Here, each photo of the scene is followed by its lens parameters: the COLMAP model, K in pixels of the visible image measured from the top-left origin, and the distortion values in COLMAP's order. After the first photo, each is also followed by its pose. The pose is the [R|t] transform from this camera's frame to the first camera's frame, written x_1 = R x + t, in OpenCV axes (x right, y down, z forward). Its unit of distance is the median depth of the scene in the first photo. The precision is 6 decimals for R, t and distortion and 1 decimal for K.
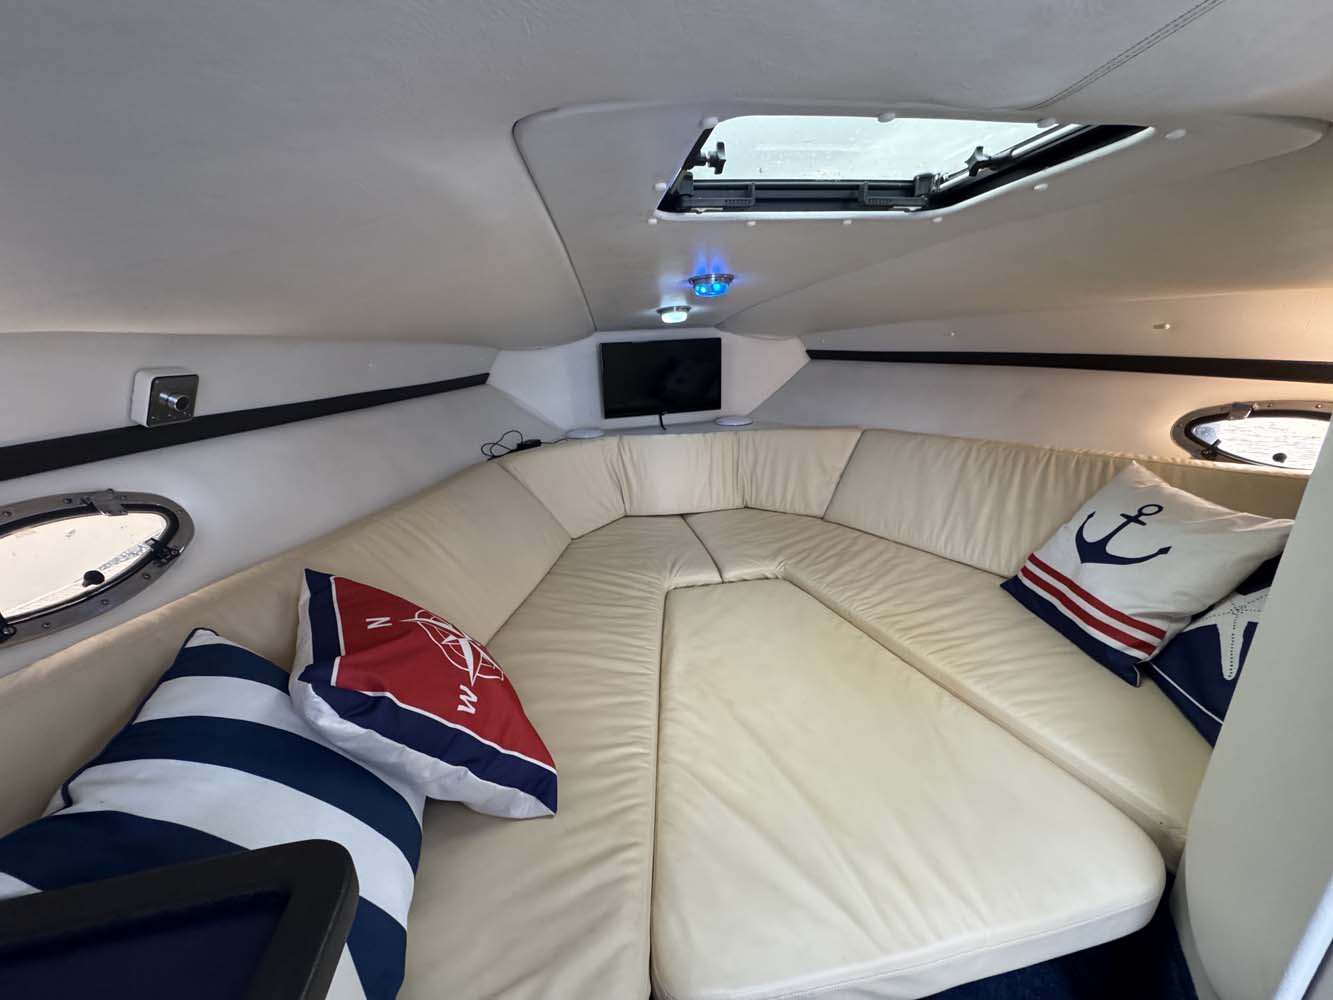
lens RADIAL K [[532.3, 0, 663.1], [0, 532.3, 502.8], [0, 0, 1]] dist [-0.005329, 0.000774]
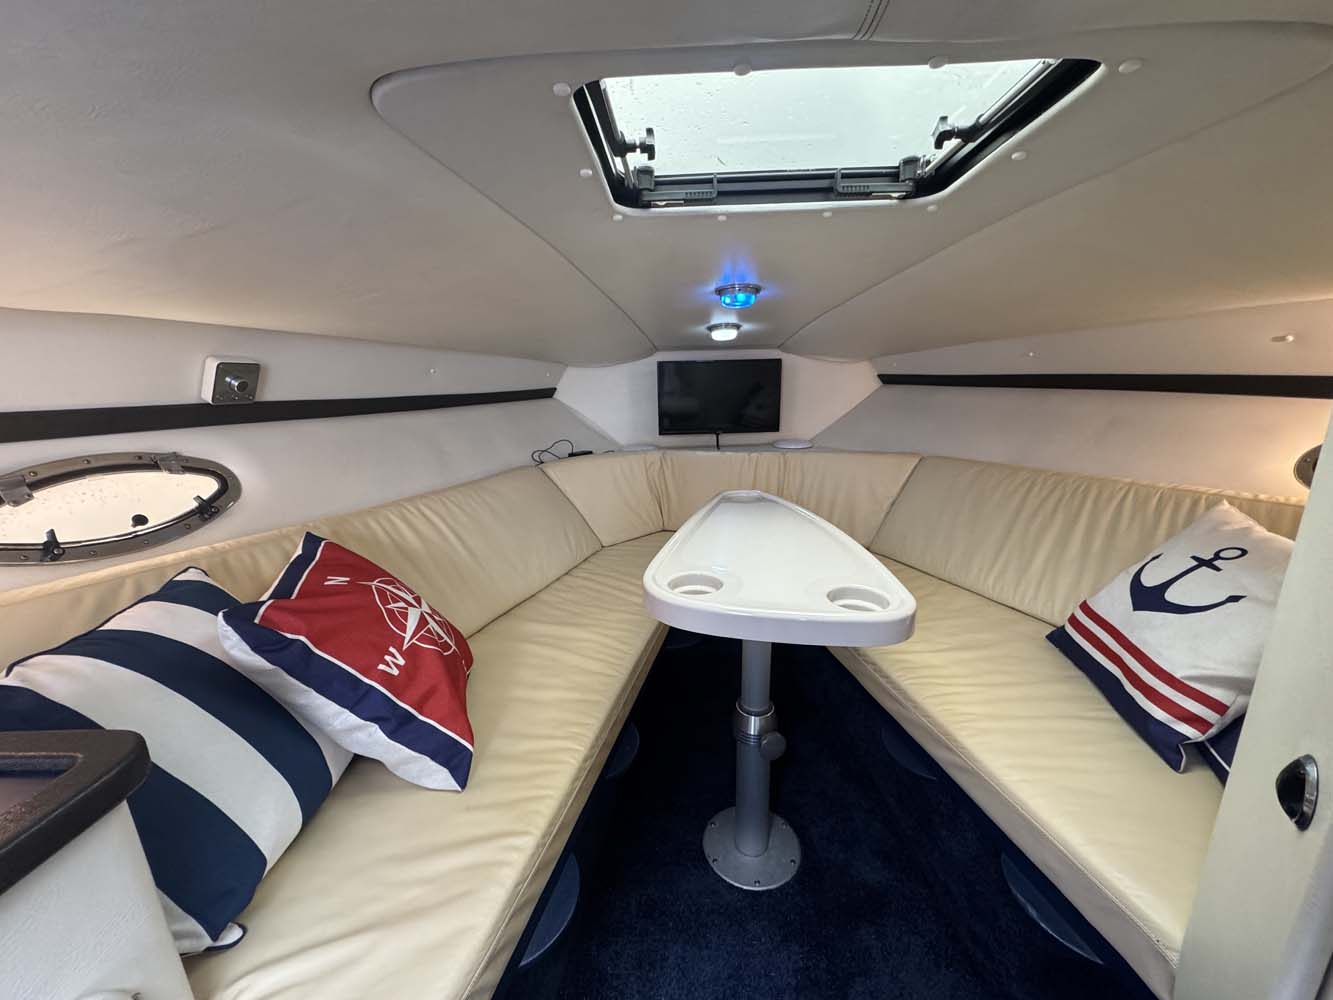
lens RADIAL K [[532.3, 0, 668.6], [0, 532.3, 503.2], [0, 0, 1]] dist [-0.005329, 0.000774]
pose [[0.976378, 0.070159, -0.204362, 0.281370], [-0.083156, 0.994978, -0.055707, 0.058346], [0.199428, 0.071385, 0.977309, 0.050154]]
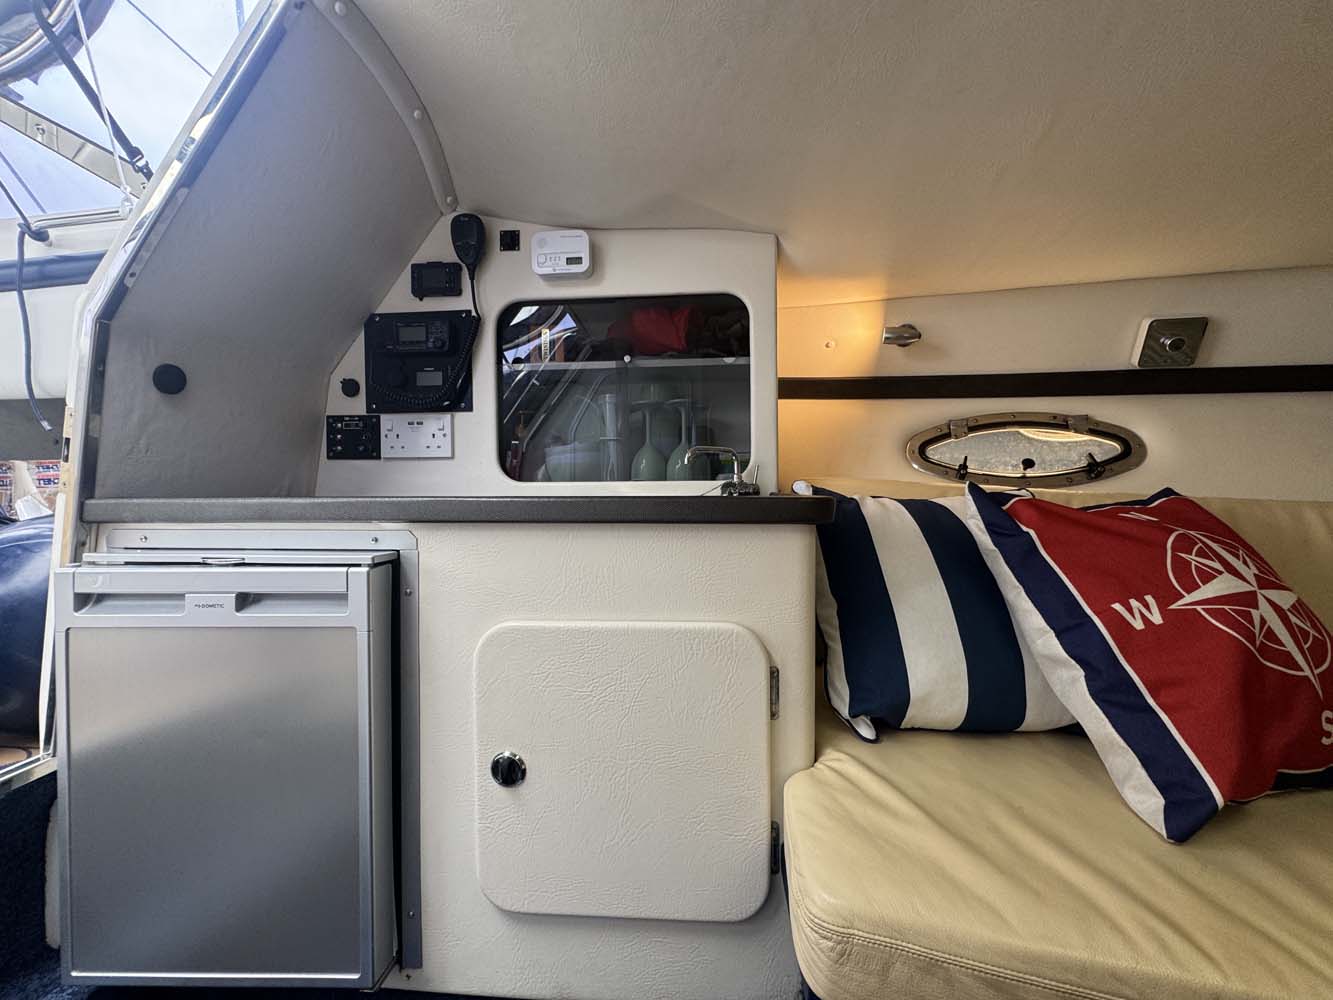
lens RADIAL K [[532.3, 0, 661.7], [0, 532.3, 500.1], [0, 0, 1]] dist [-0.005329, 0.000774]
pose [[-0.272321, 0.076677, -0.959147, 0.421996], [-0.286634, 0.945099, 0.156935, 0.236660], [0.918522, 0.317661, -0.235392, 0.396176]]
